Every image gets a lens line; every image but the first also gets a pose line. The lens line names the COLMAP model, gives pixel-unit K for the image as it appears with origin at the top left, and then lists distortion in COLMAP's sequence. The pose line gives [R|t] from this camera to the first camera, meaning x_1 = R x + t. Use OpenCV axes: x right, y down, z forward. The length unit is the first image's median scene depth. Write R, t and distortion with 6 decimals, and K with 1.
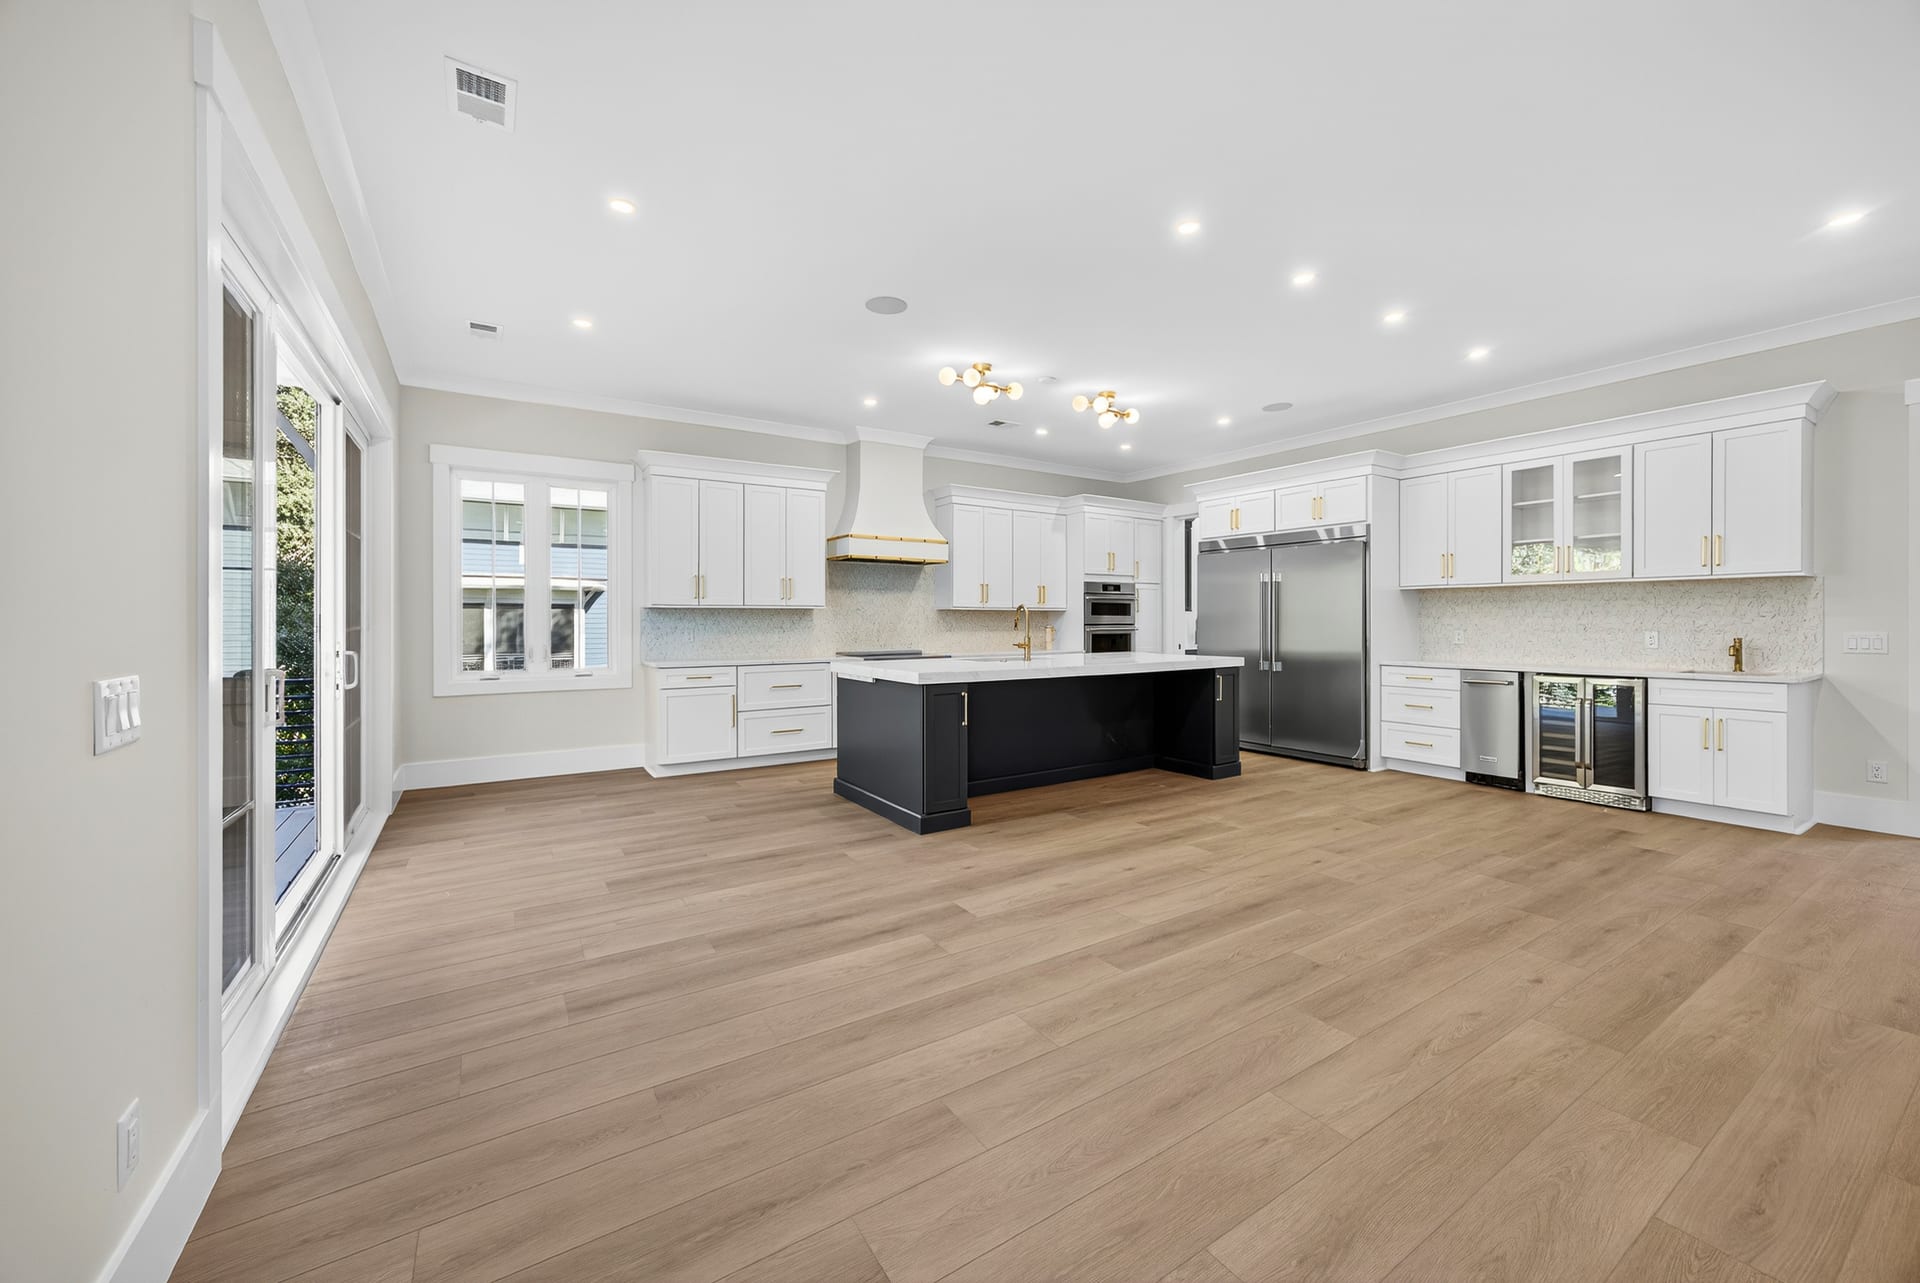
lens RADIAL K [[739.8, 0, 964.6], [0, 739.8, 622.5], [0, 0, 1]] dist [-0.022353, 0.006959]
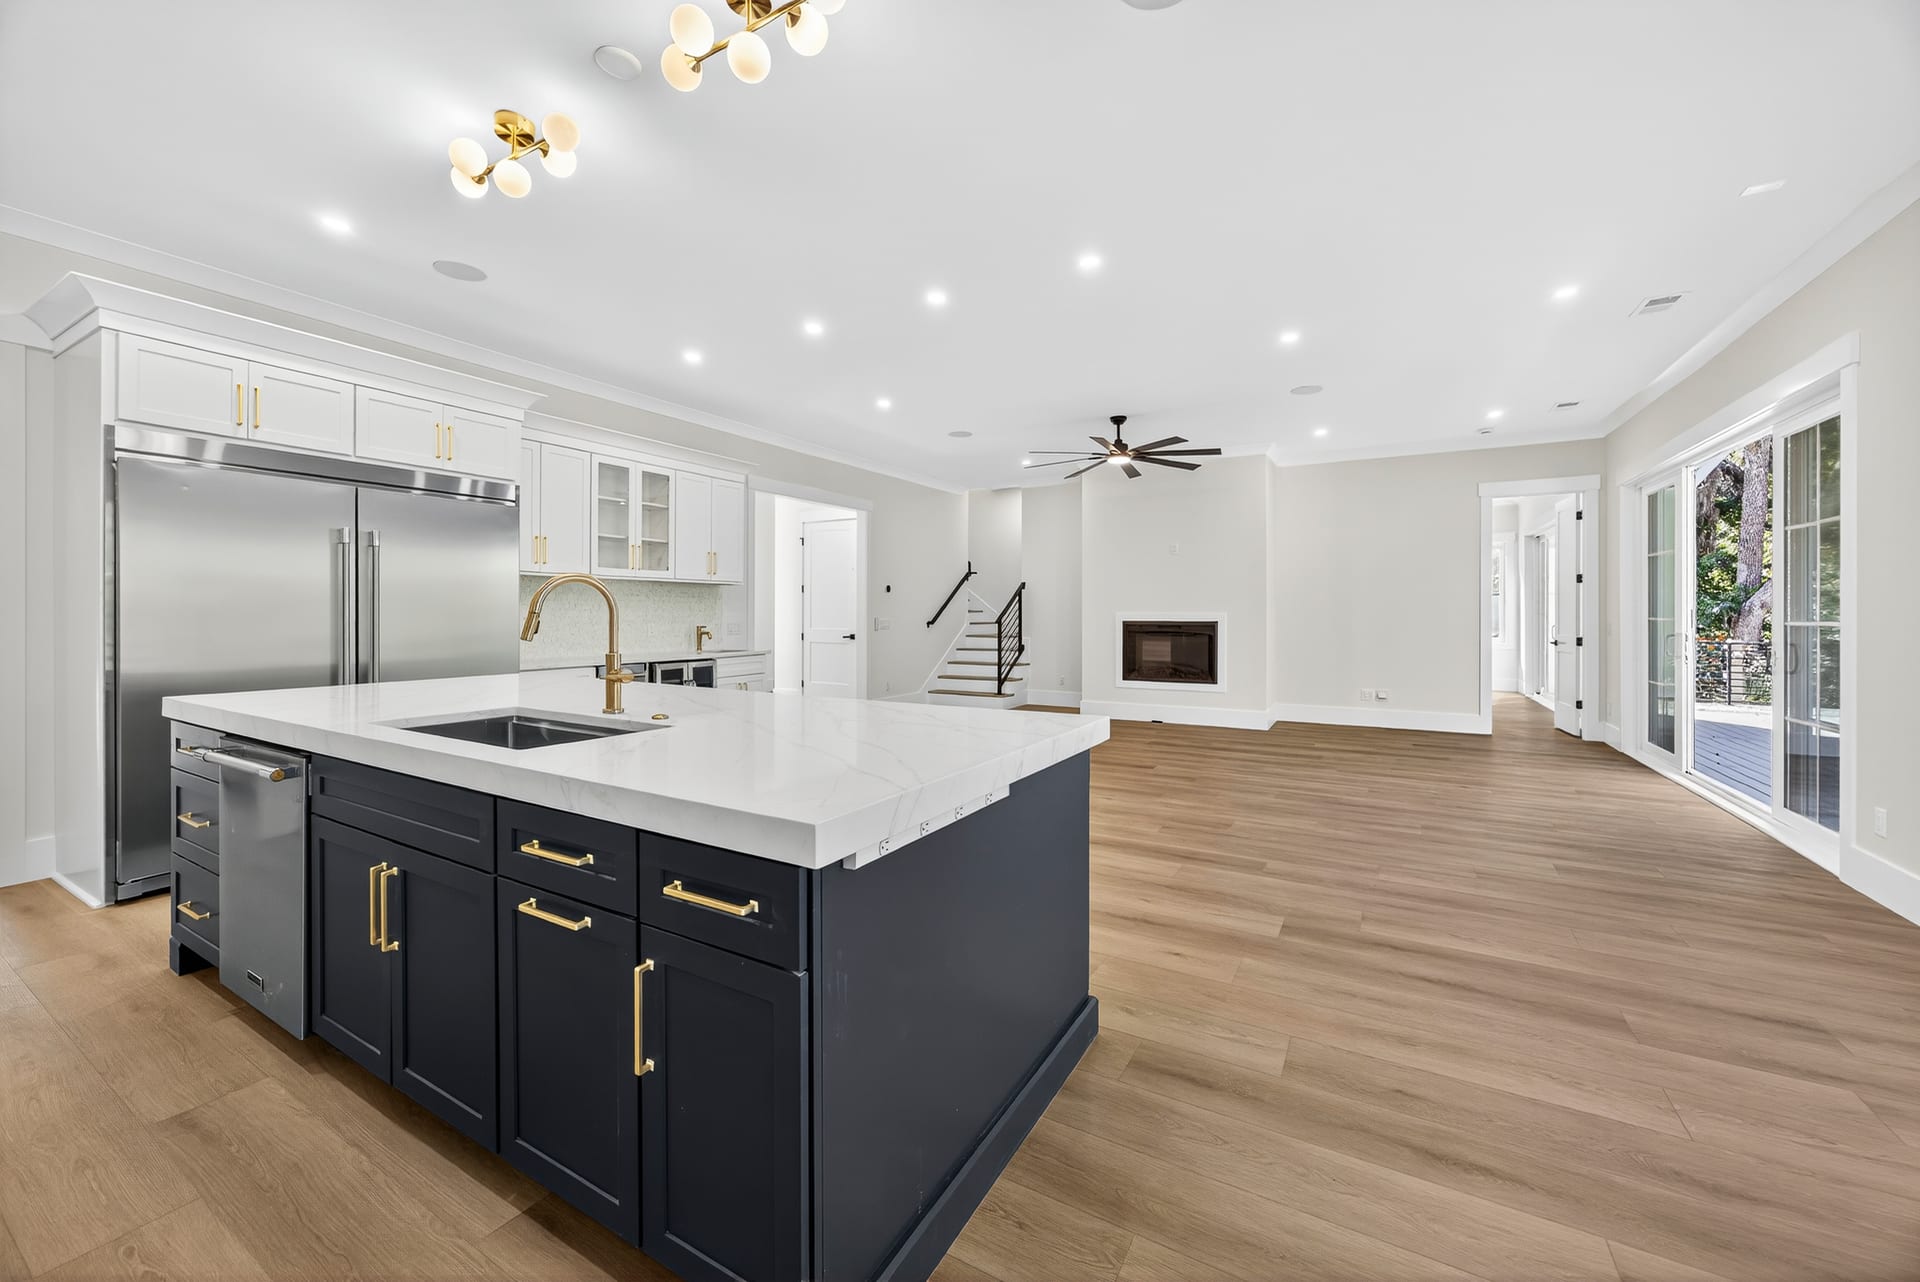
lens RADIAL K [[739.8, 0, 965.2], [0, 739.8, 612.6], [0, 0, 1]] dist [-0.022353, 0.006959]
pose [[-0.460168, 0.000687, 0.887832, -0.382276], [0.000984, 0.999999, -0.000264, -0.003510], [-0.887832, 0.000752, -0.460168, 1.068520]]
